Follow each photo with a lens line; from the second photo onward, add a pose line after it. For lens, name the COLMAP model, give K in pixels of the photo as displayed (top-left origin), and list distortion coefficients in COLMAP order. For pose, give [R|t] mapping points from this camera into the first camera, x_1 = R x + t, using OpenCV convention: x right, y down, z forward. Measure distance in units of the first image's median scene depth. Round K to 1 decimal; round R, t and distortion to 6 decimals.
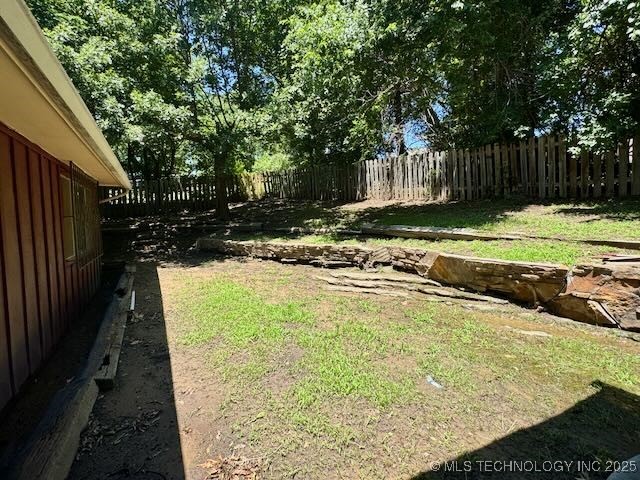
lens RADIAL K [[319.9, 0, 319.9], [0, 319.9, 240.5], [0, 0, 1]] dist [-0.005059, 0.002222]
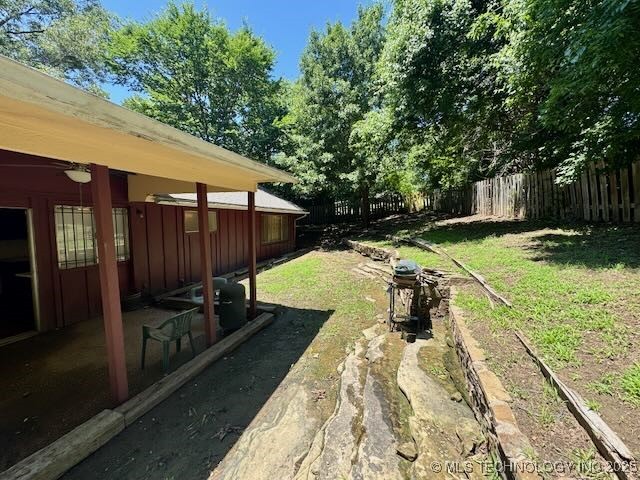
lens RADIAL K [[256.3, 0, 320.4], [0, 256.3, 240.4], [0, 0, 1]] dist [0.002052, 0.000502]
pose [[0.687535, 0.071679, -0.722605, 0.552171], [-0.060019, 0.997321, 0.041823, -0.042480], [0.723667, 0.014615, 0.689995, -0.117092]]
